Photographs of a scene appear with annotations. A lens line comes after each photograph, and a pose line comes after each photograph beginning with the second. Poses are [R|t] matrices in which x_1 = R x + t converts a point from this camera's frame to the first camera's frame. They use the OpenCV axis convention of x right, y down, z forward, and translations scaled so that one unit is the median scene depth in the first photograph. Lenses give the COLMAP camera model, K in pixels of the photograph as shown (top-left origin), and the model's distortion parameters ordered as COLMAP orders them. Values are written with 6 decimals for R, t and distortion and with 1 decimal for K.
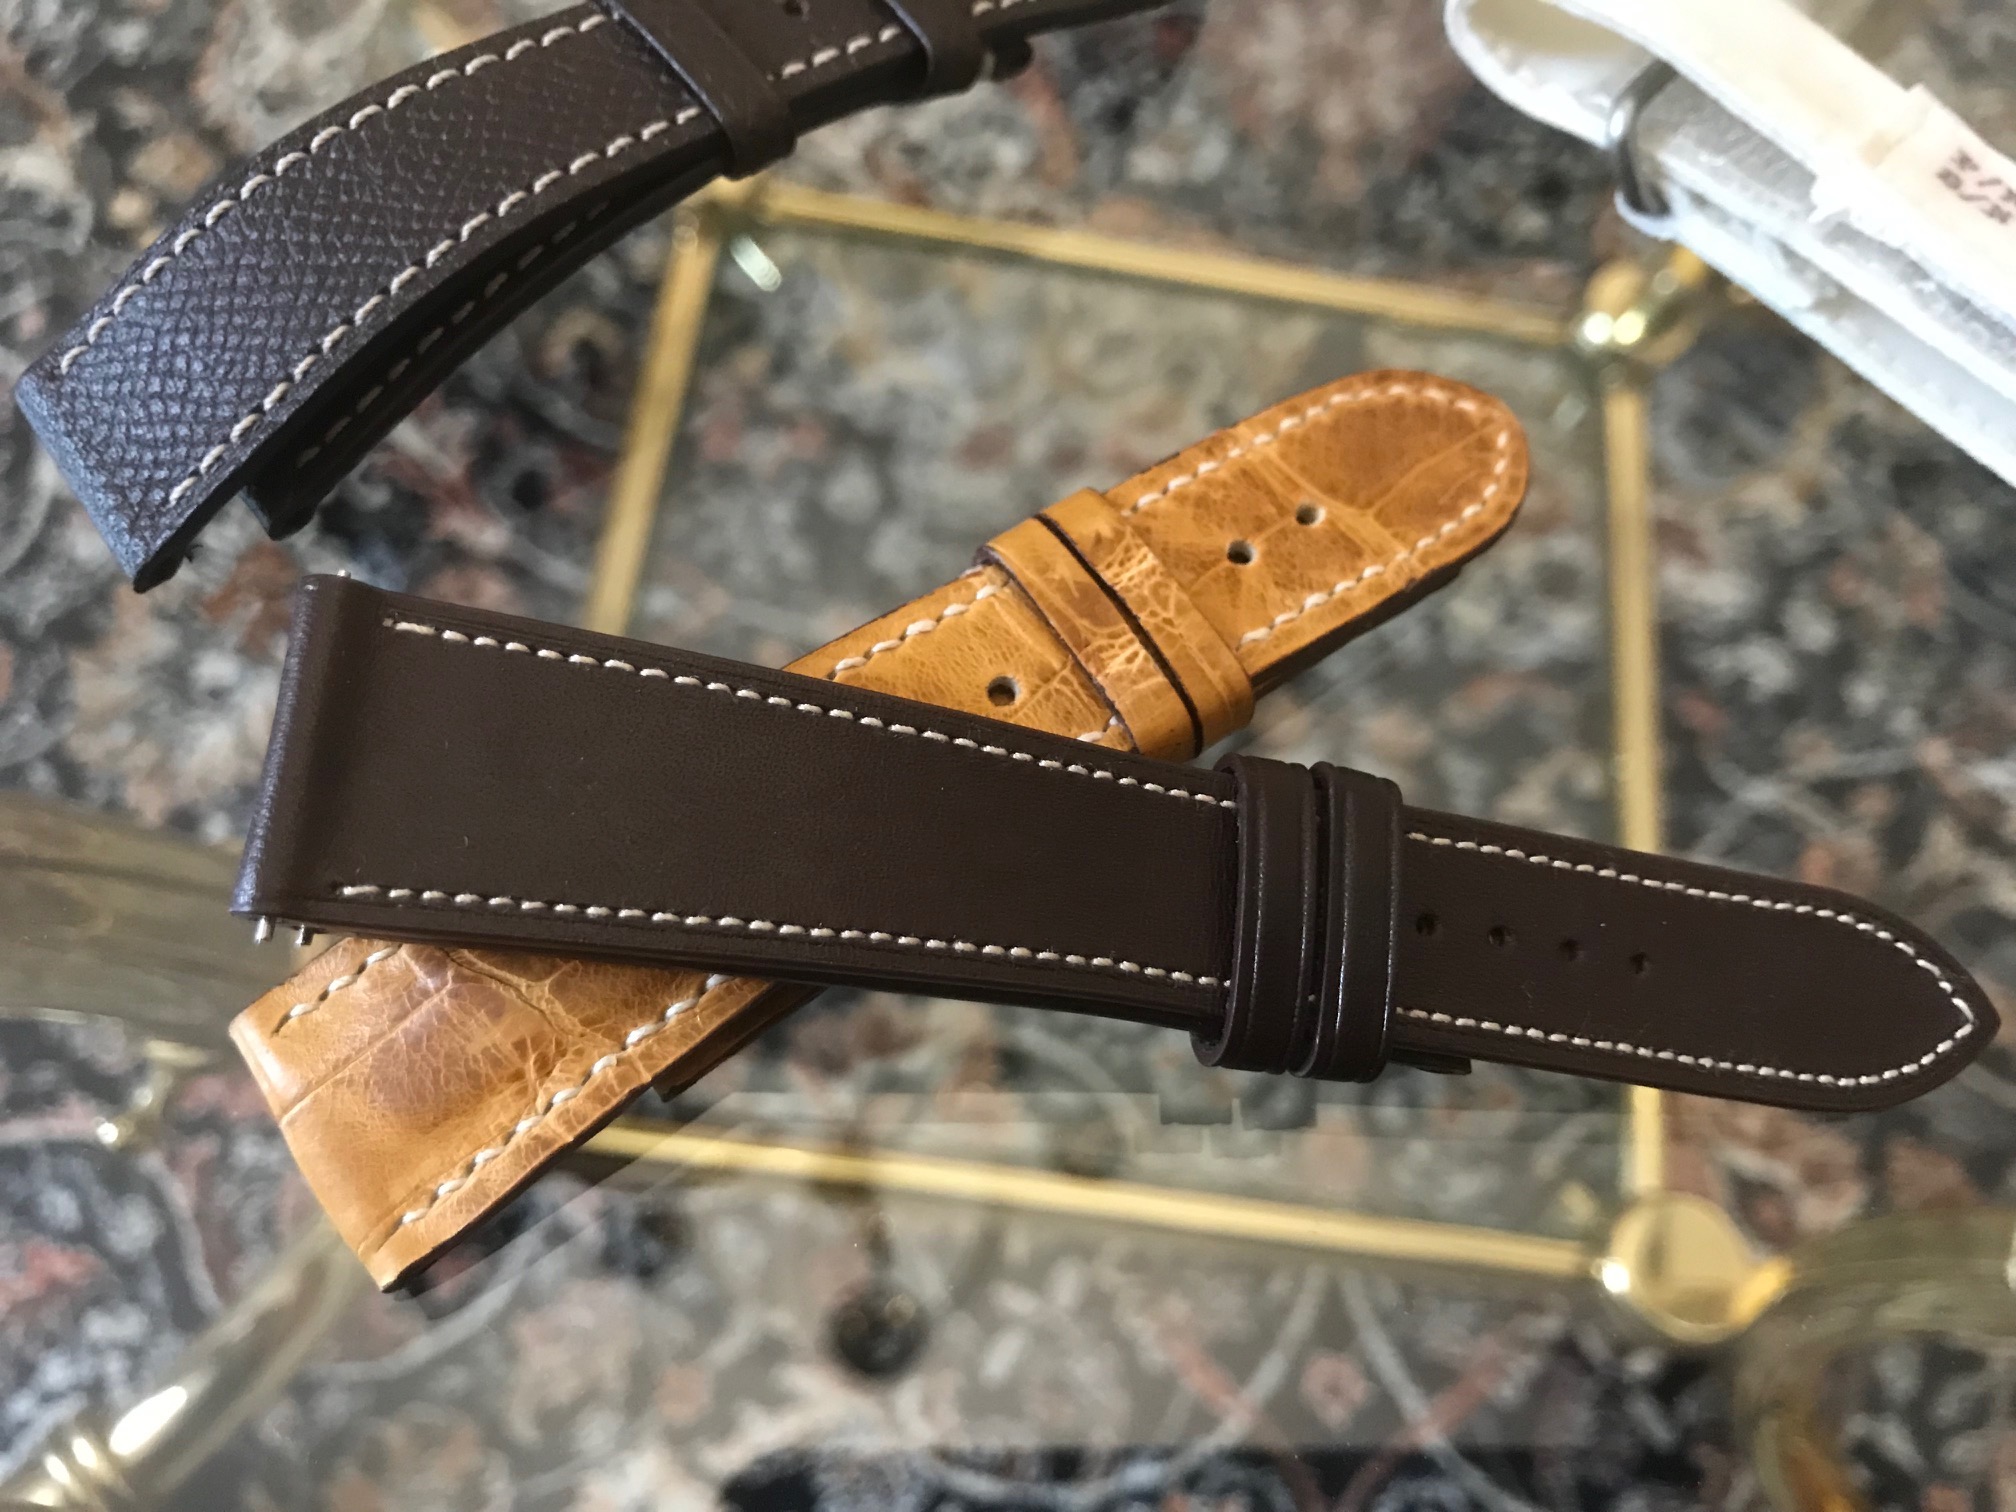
lens RADIAL K [[1835.9, 0, 1008.0], [0, 1835.9, 756.0], [0, 0, 1]] dist [-0.003439, 0.007418]
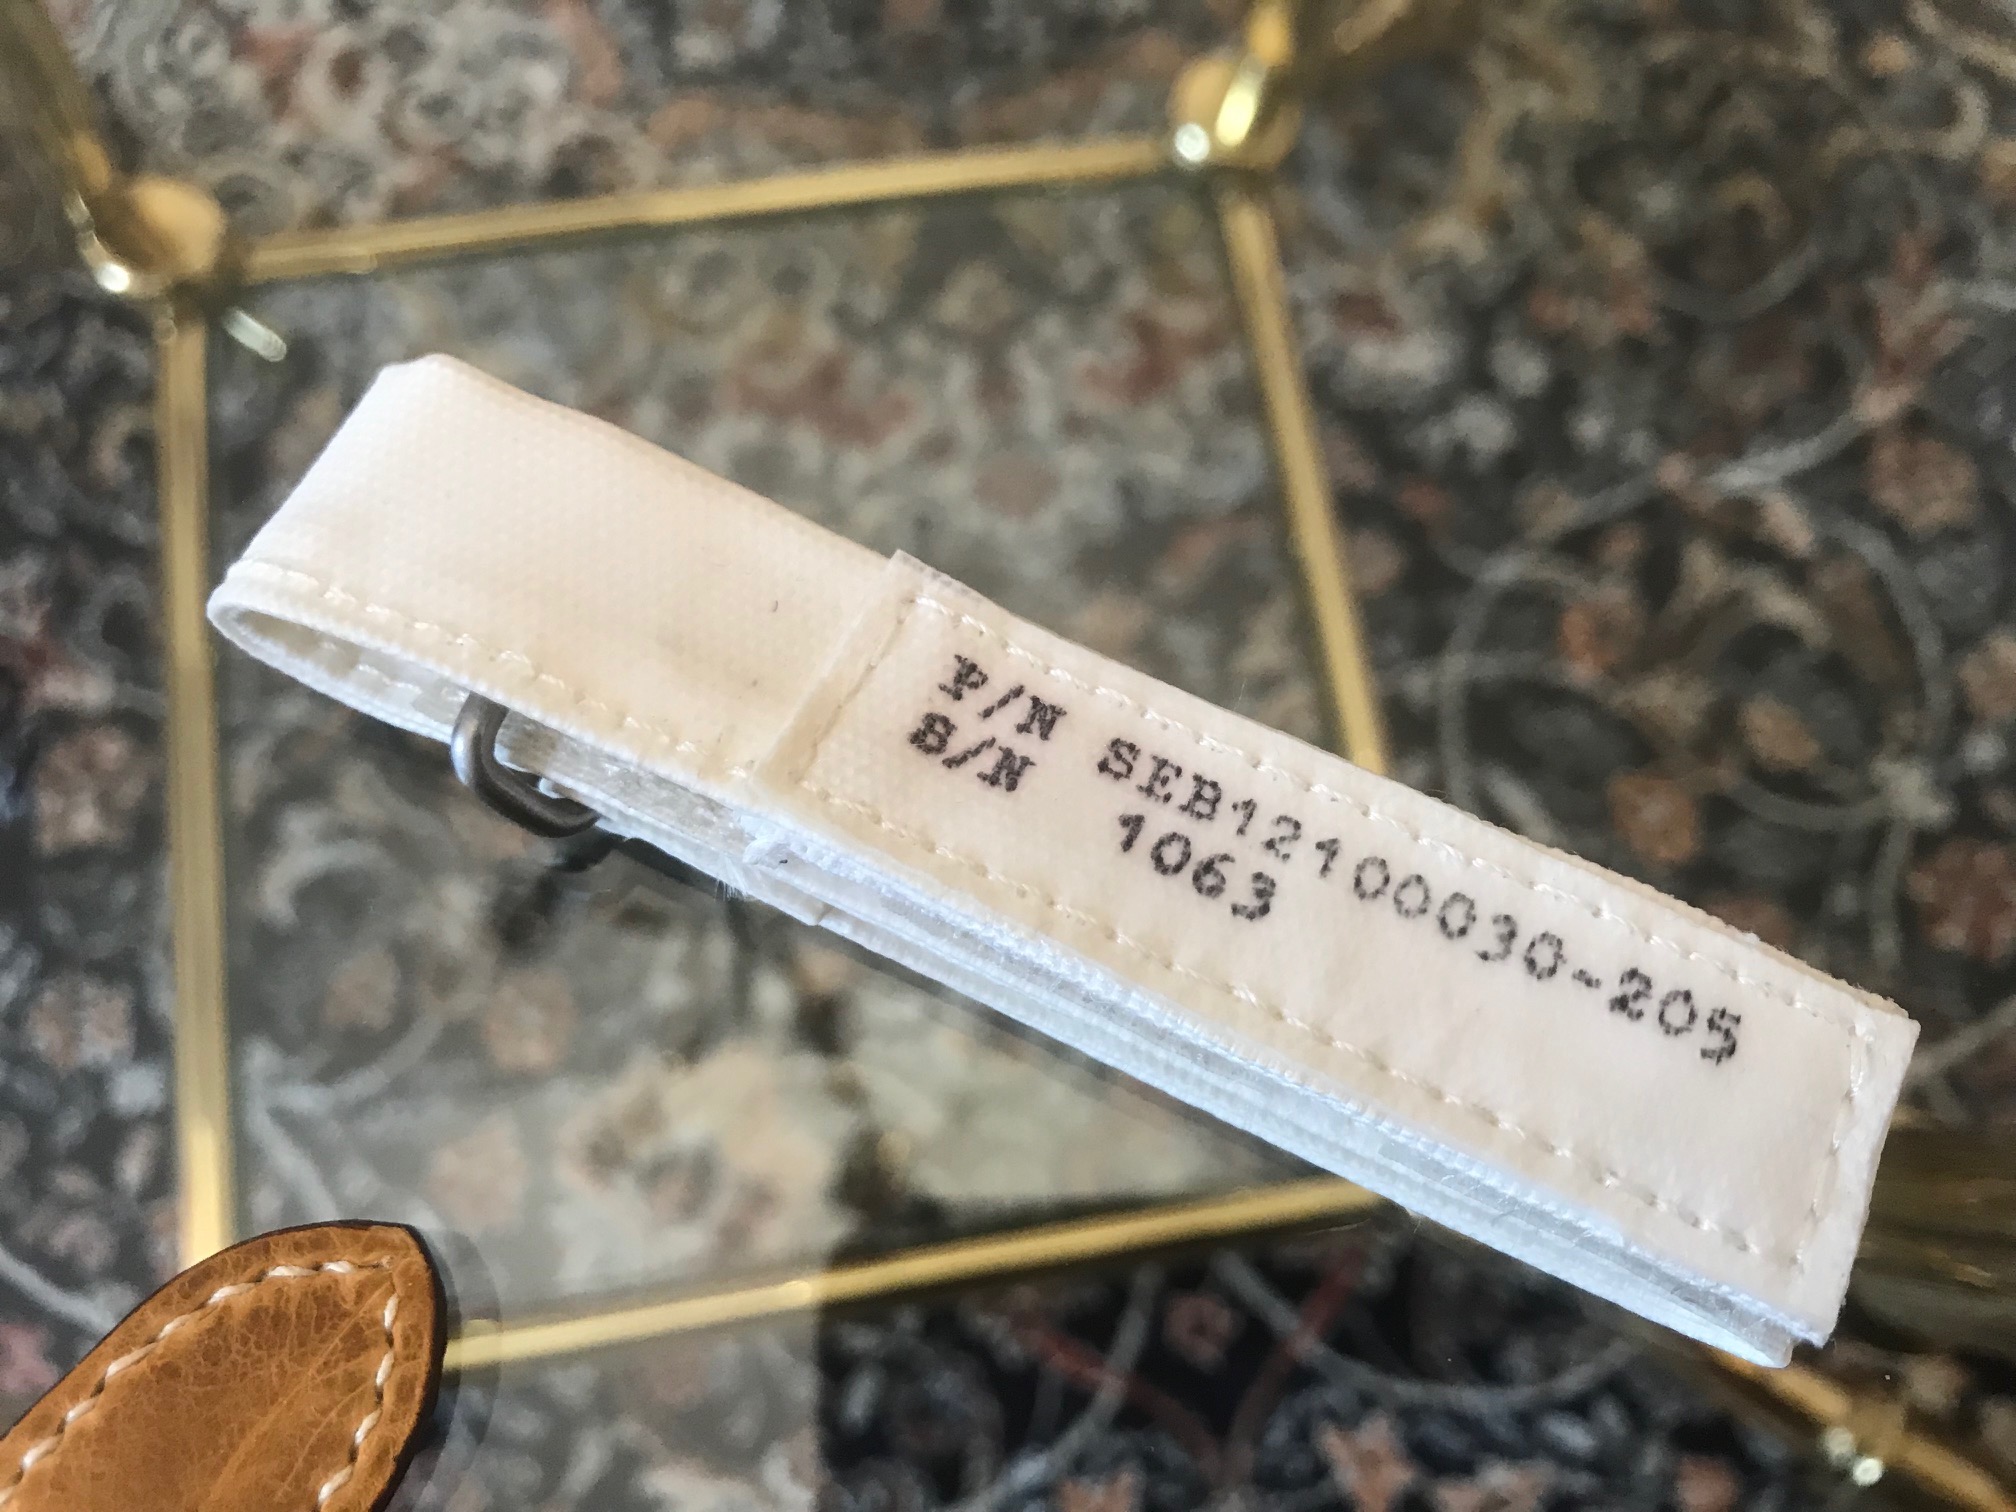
lens RADIAL K [[1835.9, 0, 1008.0], [0, 1835.9, 756.0], [0, 0, 1]] dist [-0.003439, 0.007418]
pose [[0.960300, -0.278769, 0.010548, 0.127669], [0.274129, 0.949980, 0.149636, -0.096794], [-0.051734, -0.140804, 0.988685, 0.071794]]
